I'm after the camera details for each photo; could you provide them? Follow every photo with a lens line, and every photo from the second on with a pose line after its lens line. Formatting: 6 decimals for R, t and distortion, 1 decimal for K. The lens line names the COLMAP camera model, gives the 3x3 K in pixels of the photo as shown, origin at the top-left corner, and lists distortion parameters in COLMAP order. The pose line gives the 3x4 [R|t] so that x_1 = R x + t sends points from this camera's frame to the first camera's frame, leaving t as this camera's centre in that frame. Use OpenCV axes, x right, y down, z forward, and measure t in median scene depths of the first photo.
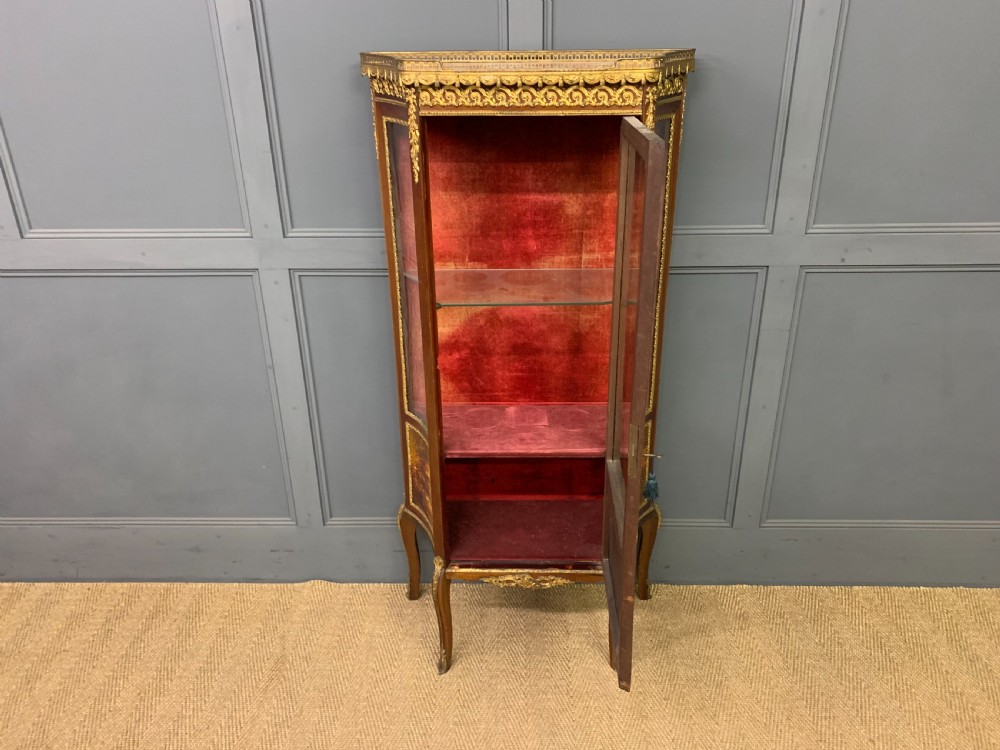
lens RADIAL K [[767.4, 0, 505.3], [0, 767.4, 380.5], [0, 0, 1]] dist [0.044460, -0.007906]
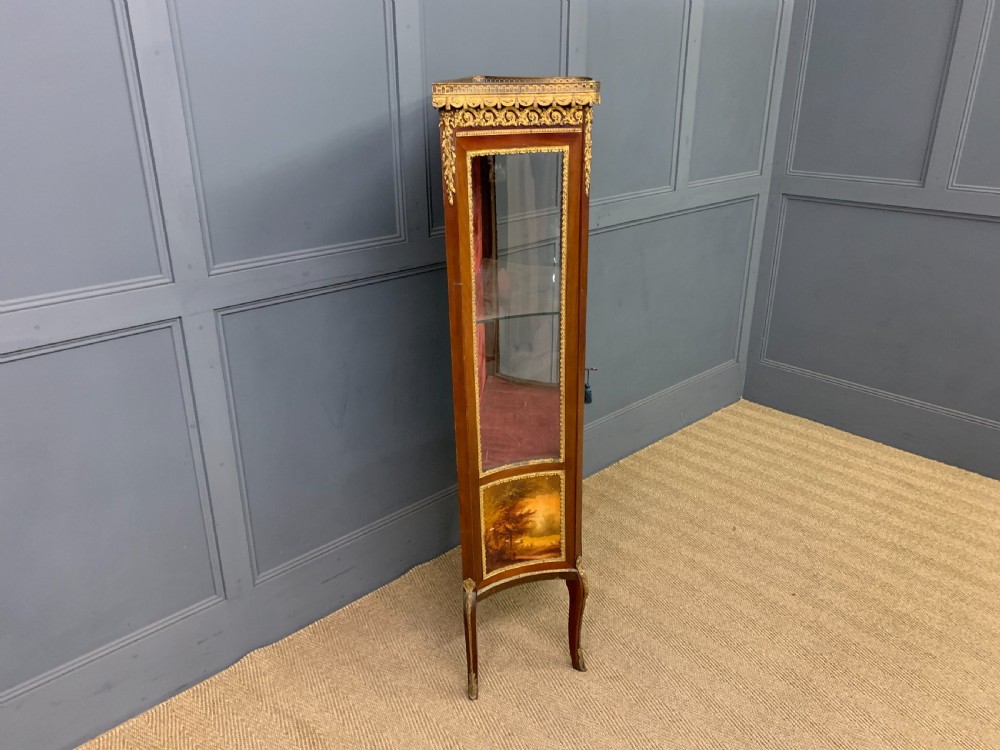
lens RADIAL K [[784.4, 0, 500.0], [0, 784.4, 375.0], [0, 0, 1]] dist [0.075414, -0.101346]
pose [[0.715092, -0.255719, 0.650578, -0.668948], [0.287869, 0.955833, 0.059288, -0.027375], [-0.637005, 0.144885, 0.757122, 0.080087]]
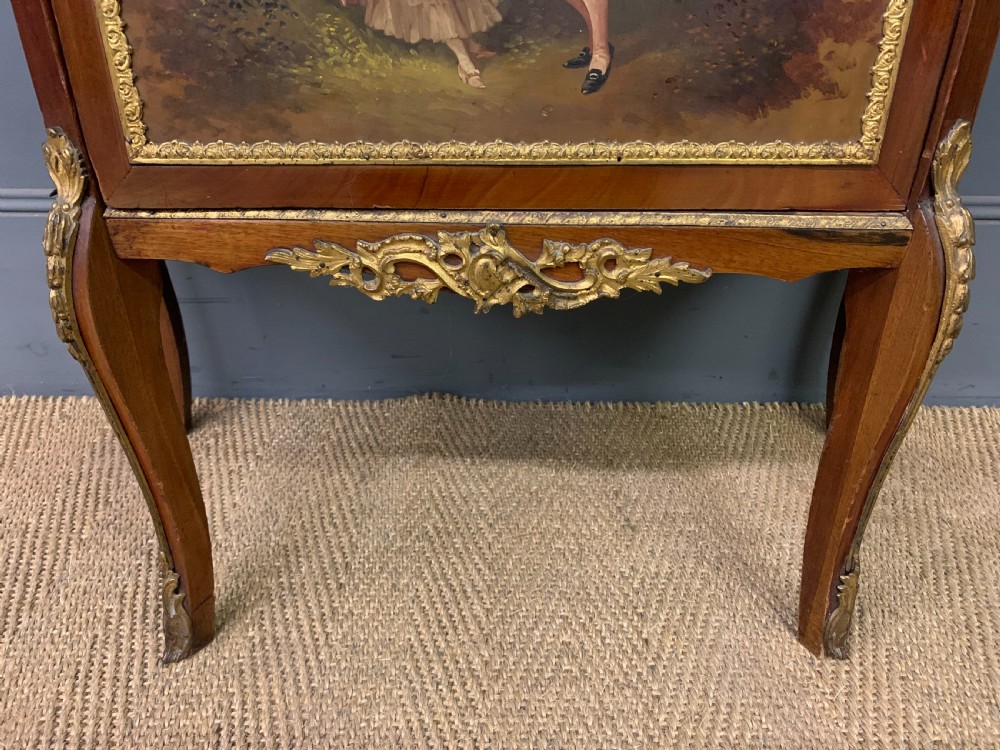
lens RADIAL K [[764.9, 0, 501.1], [0, 764.9, 379.8], [0, 0, 1]] dist [0.072401, -0.096624]
pose [[0.999939, 0.010295, 0.004111, 0.030222], [-0.010596, 0.996616, 0.081515, 0.268612], [-0.003258, -0.081553, 0.996664, 0.766942]]
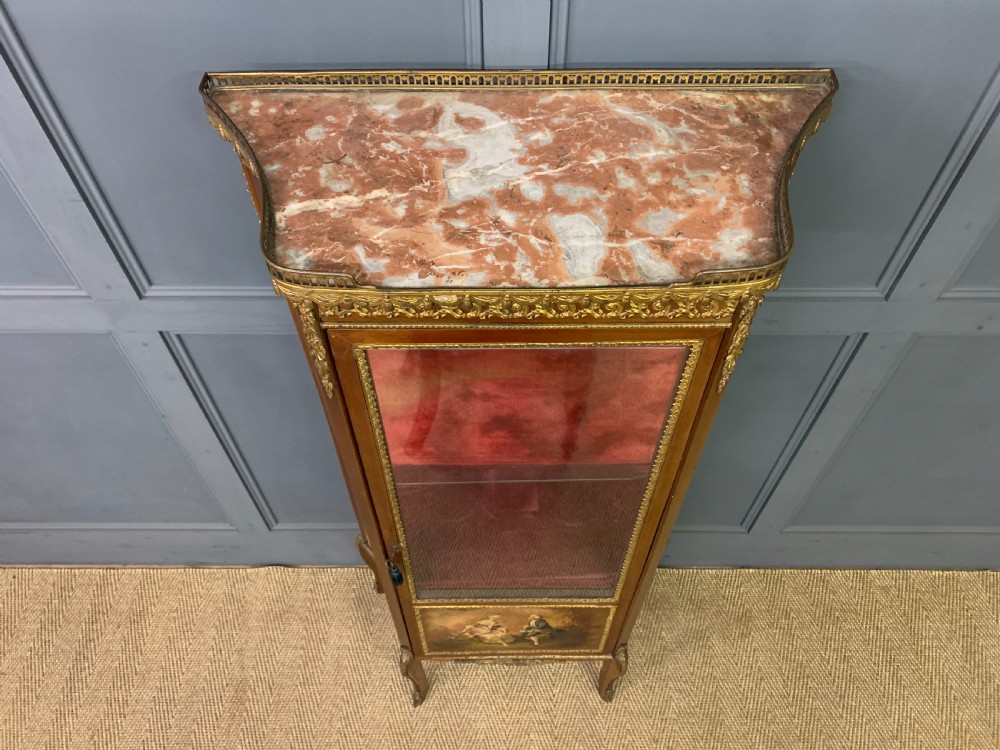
lens RADIAL K [[772.6, 0, 496.6], [0, 772.6, 371.9], [0, 0, 1]] dist [0.030822, 0.000125]
pose [[0.999801, -0.010092, 0.017236, 0.001359], [0.000710, 0.880372, 0.474284, -0.433362], [-0.019961, -0.474177, 0.880203, 0.379421]]
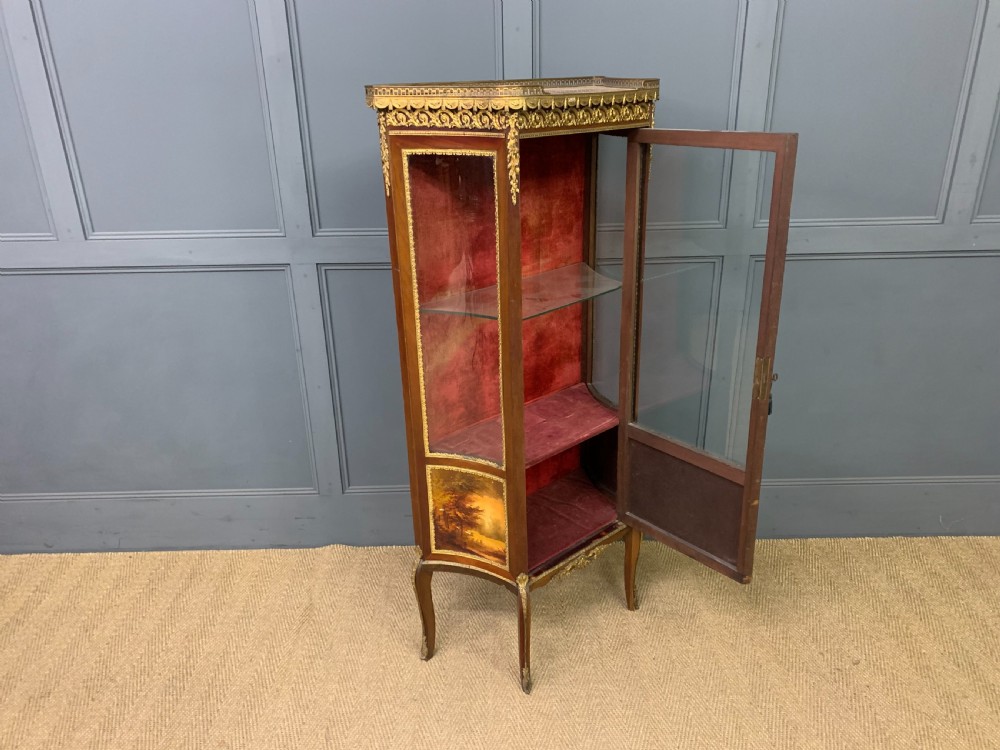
lens RADIAL K [[765.4, 0, 501.4], [0, 765.4, 379.5], [0, 0, 1]] dist [0.047667, -0.009986]
pose [[0.999503, -0.016363, 0.026944, -0.035397], [0.017448, 0.999026, -0.040526, 0.081889], [-0.026254, 0.040976, 0.998815, -0.160203]]
